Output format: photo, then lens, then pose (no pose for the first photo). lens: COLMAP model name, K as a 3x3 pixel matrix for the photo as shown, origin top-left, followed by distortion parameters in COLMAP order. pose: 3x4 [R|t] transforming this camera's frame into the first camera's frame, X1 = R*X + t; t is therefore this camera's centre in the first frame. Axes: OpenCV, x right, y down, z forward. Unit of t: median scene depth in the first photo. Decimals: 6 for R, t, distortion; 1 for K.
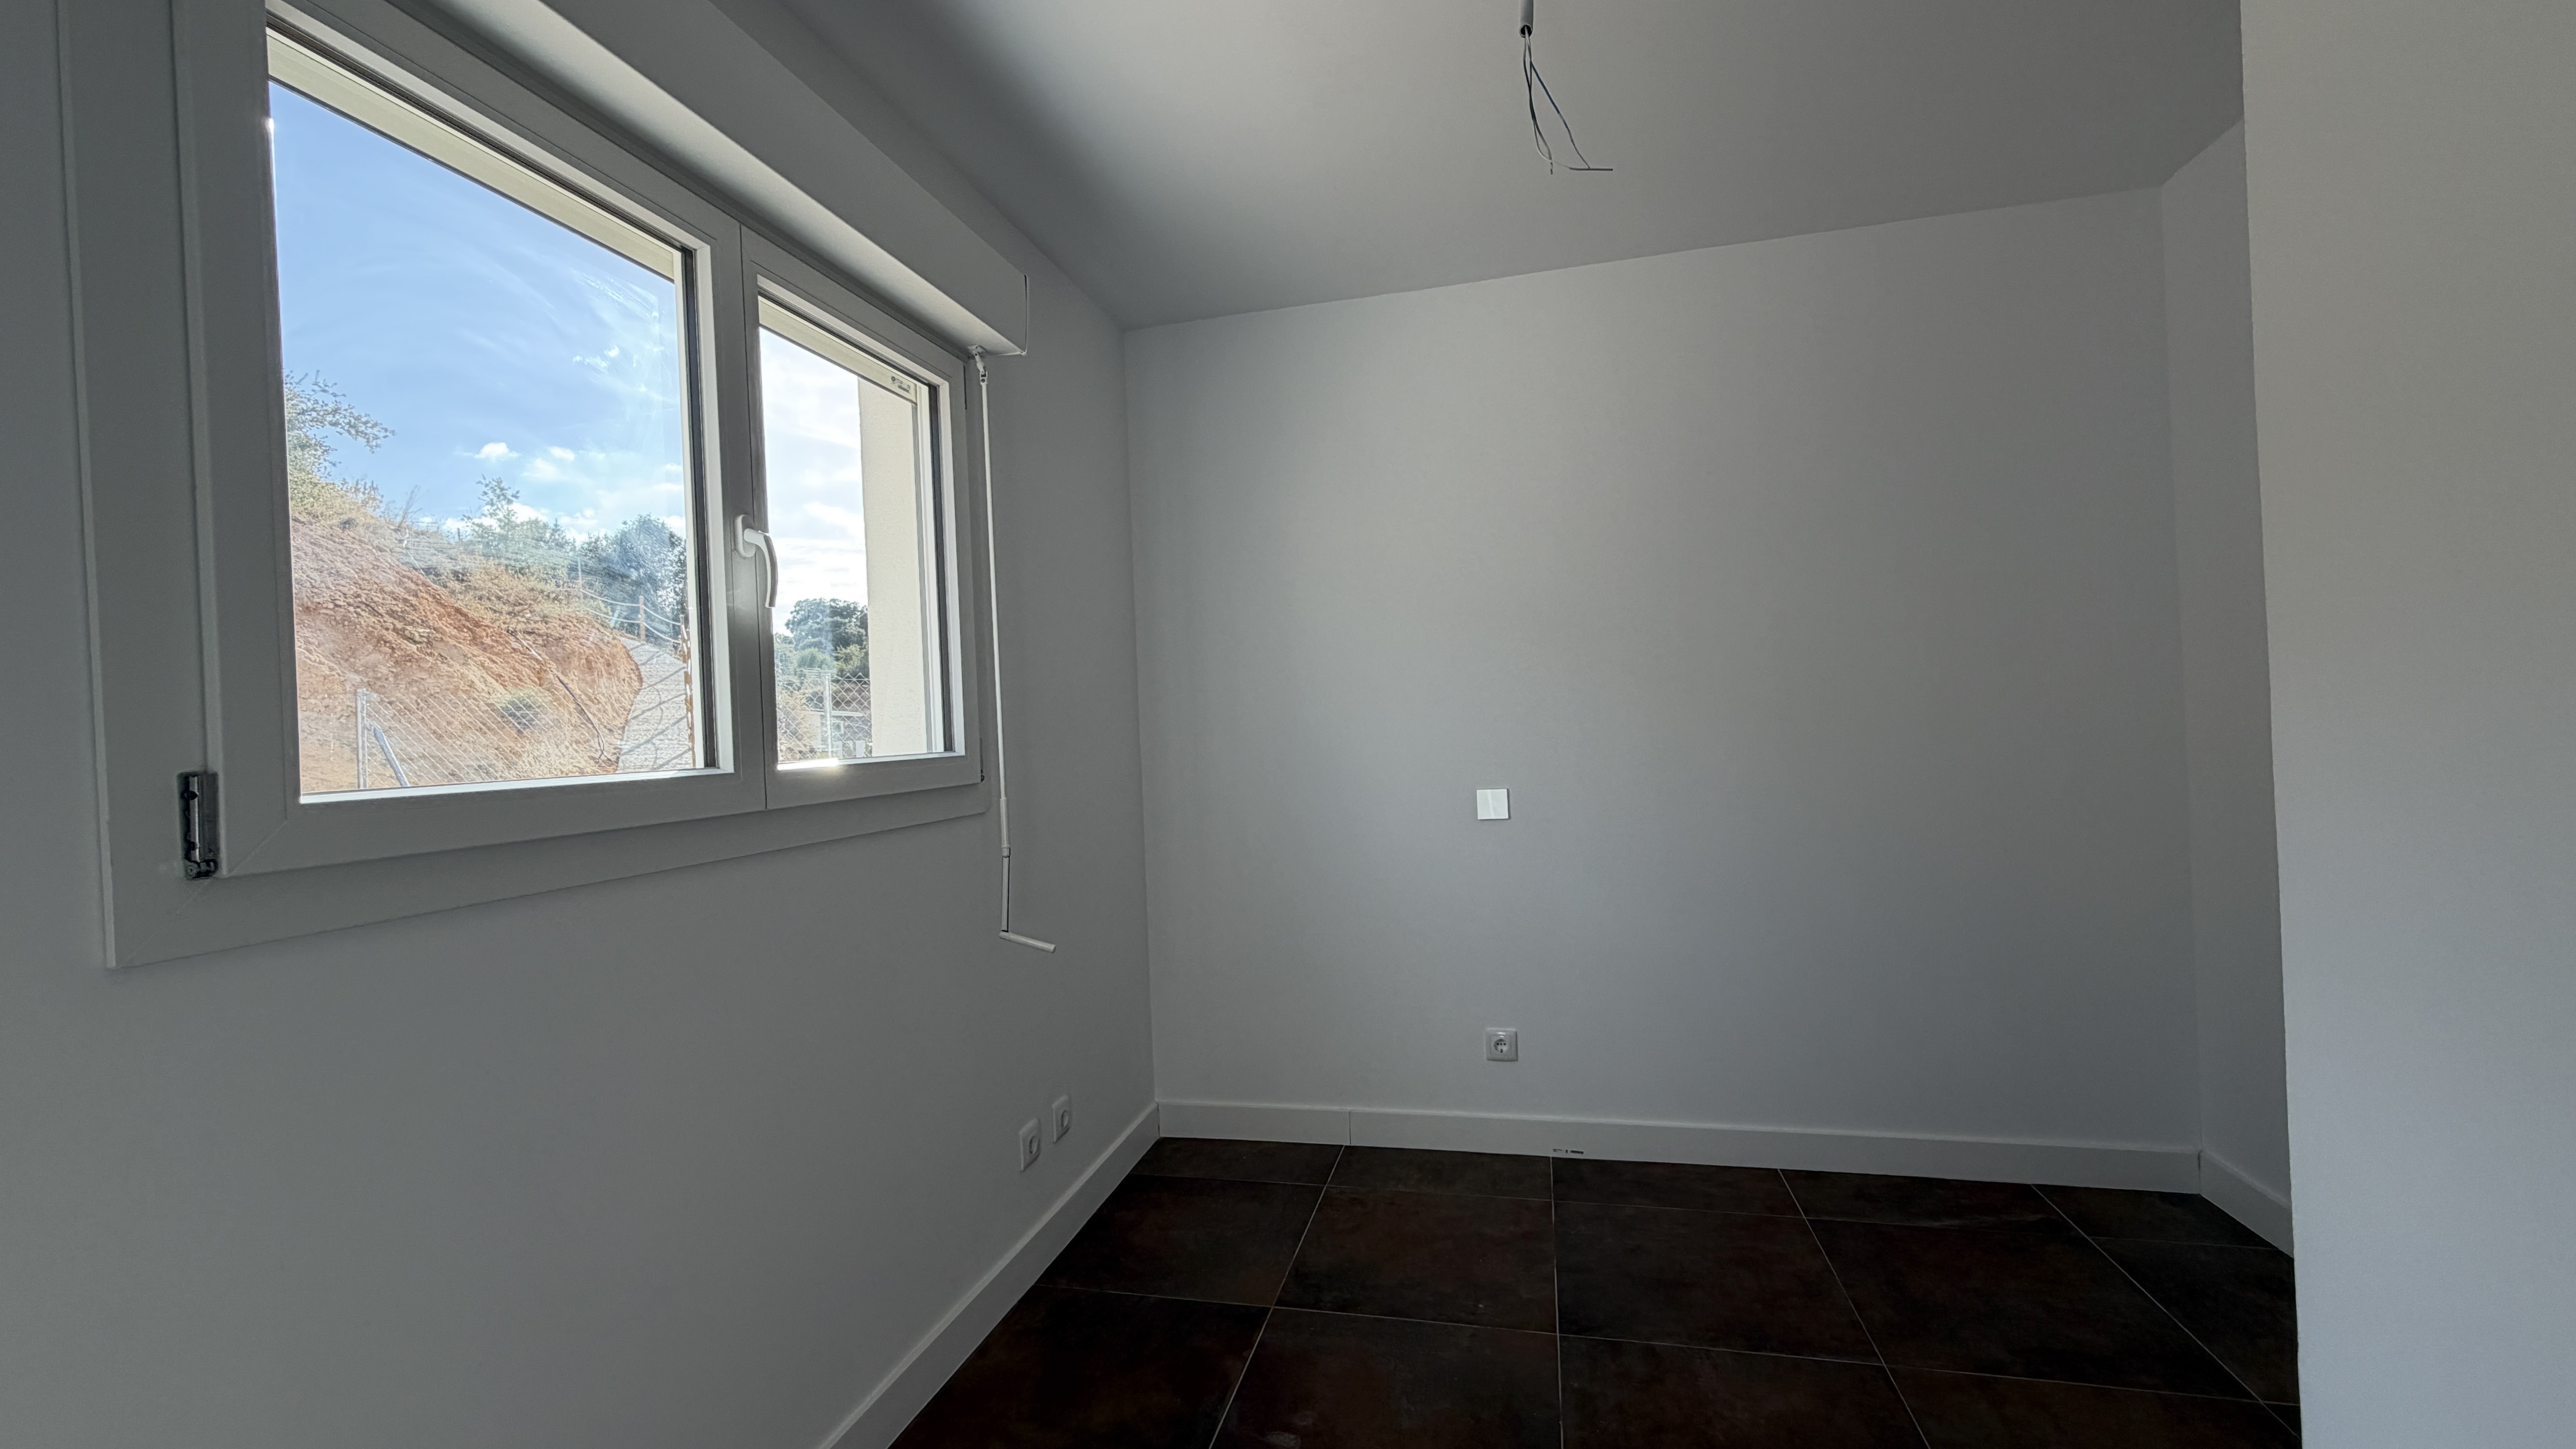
lens RADIAL K [[1023.2, 0, 1281.2], [0, 1023.2, 720.7], [0, 0, 1]] dist [-0.001552, 0.000022]
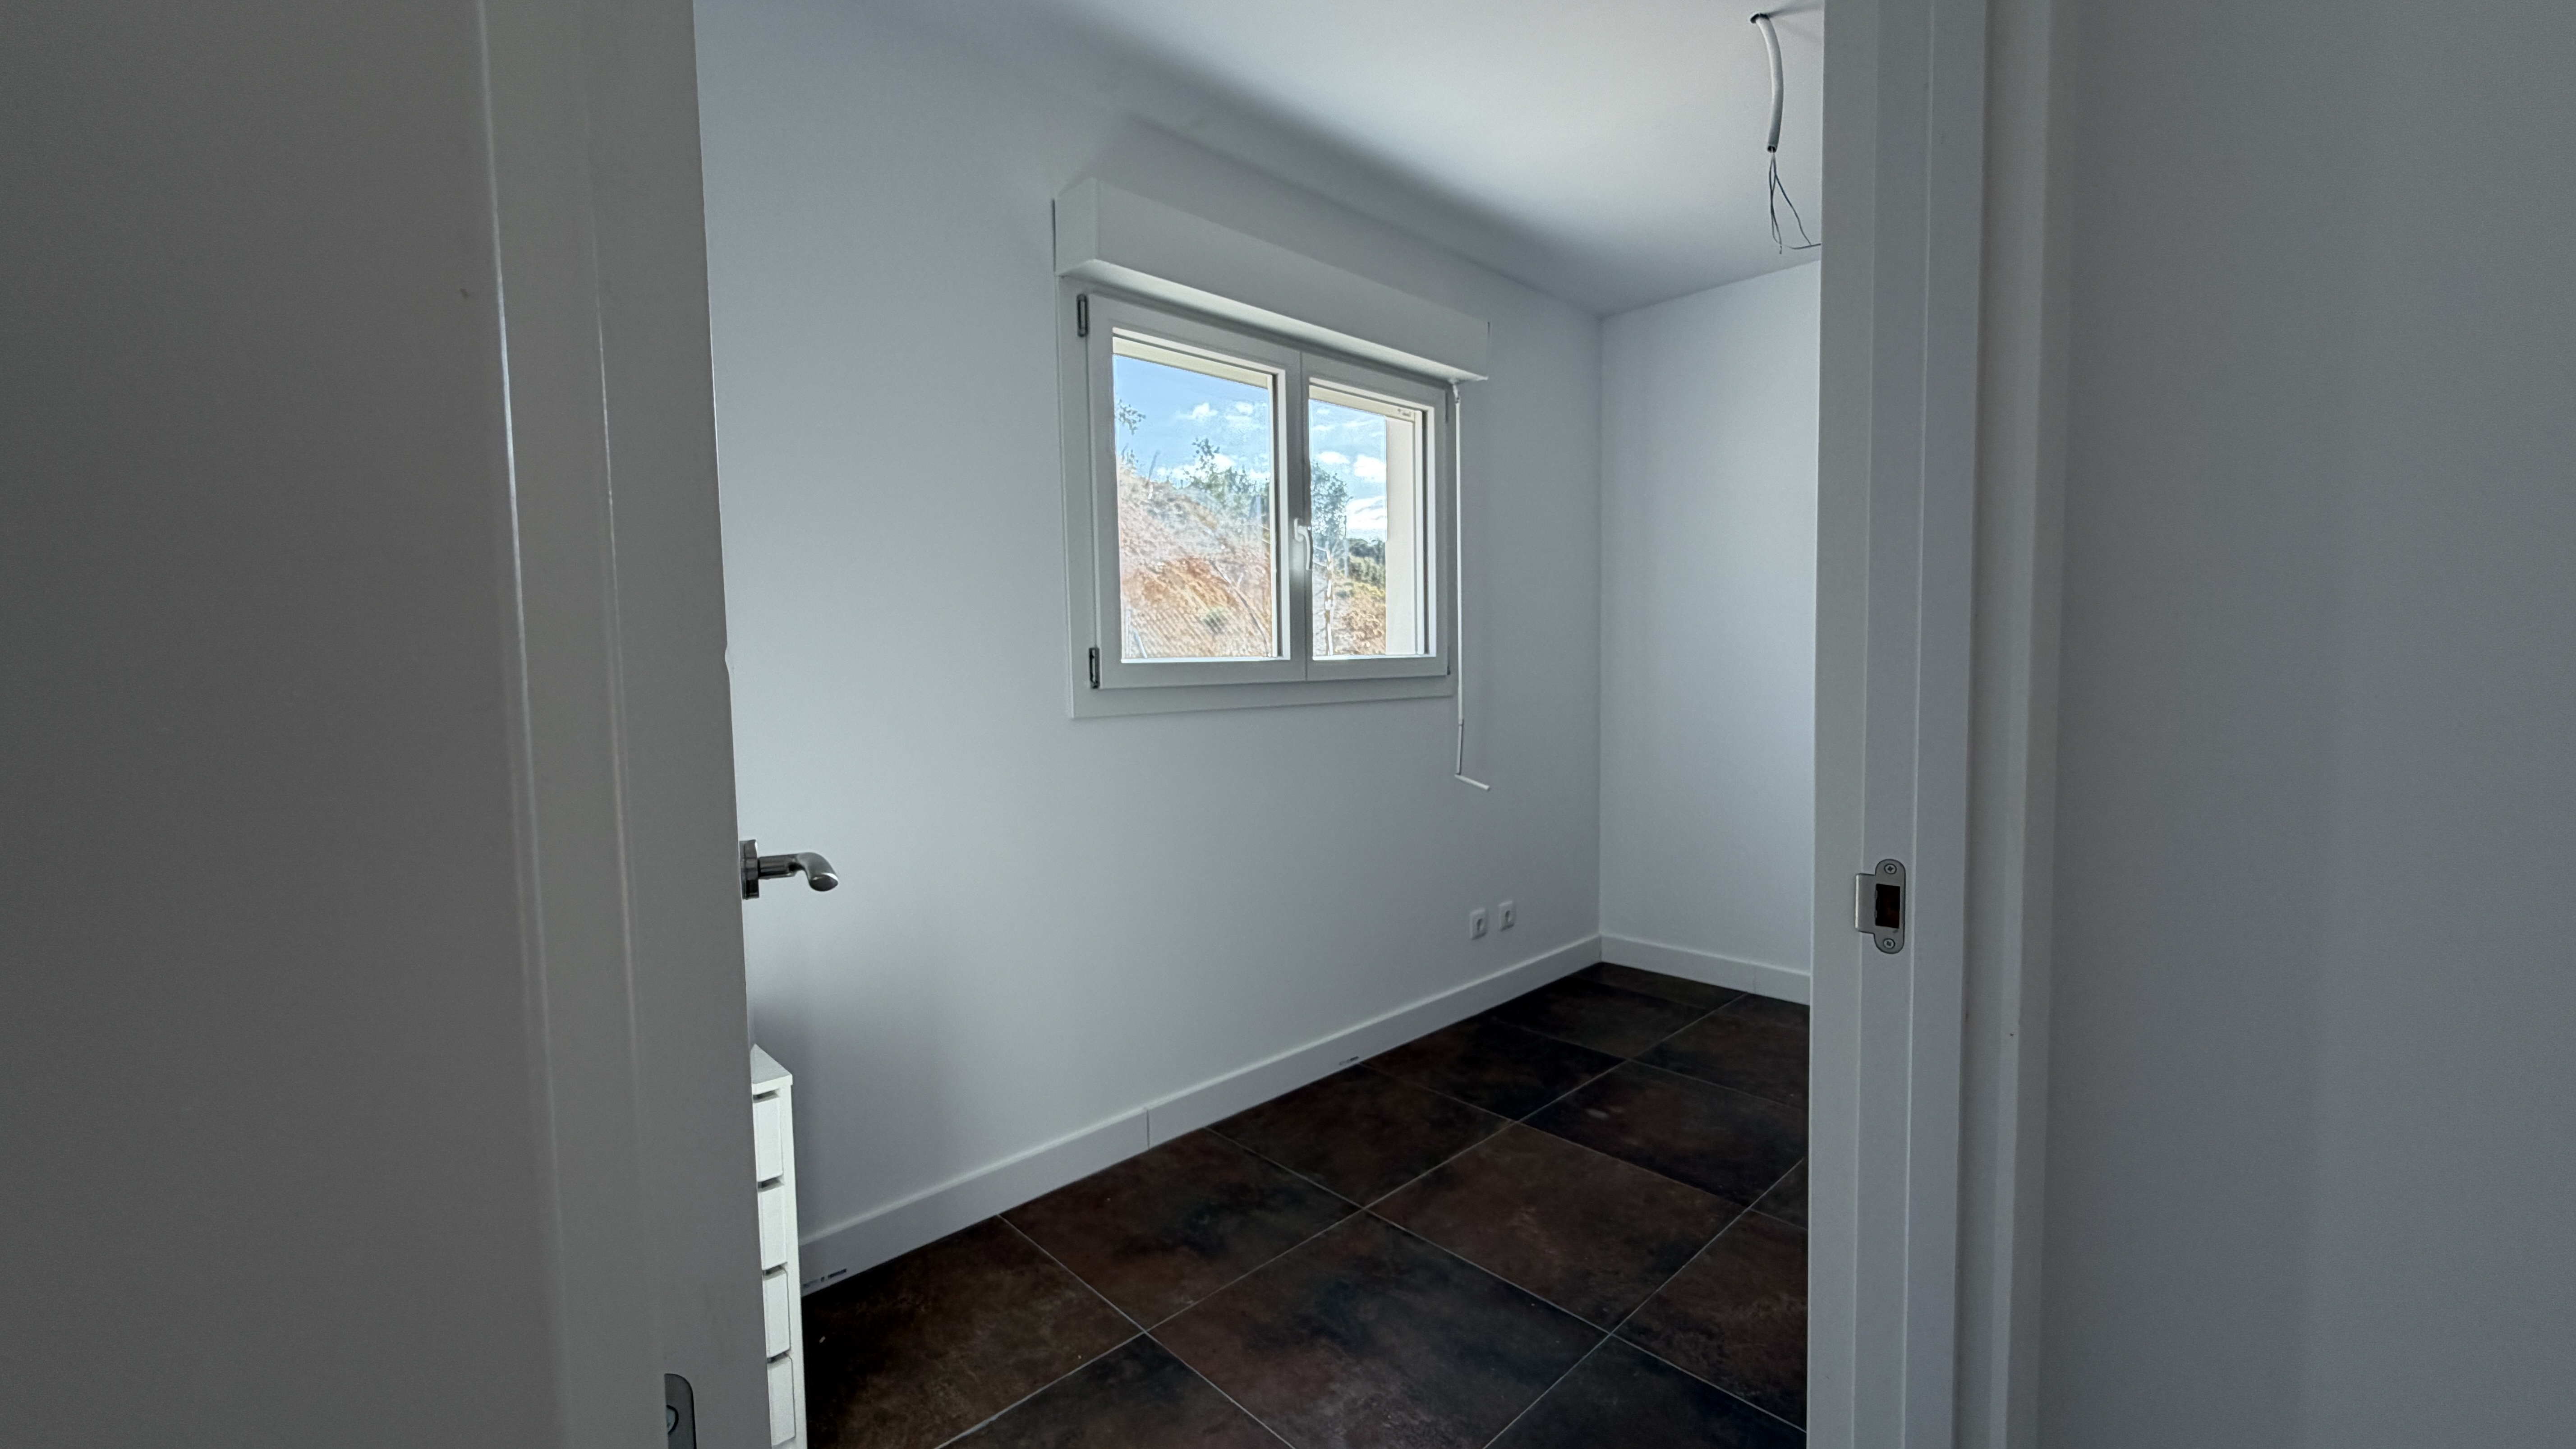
lens RADIAL K [[1023.2, 0, 1302.3], [0, 1023.2, 710.2], [0, 0, 1]] dist [-0.001552, 0.000022]
pose [[0.847131, 0.056650, -0.528355, 0.321336], [-0.017792, 0.996767, 0.078346, -0.001898], [0.531086, -0.056968, 0.845401, -0.386233]]
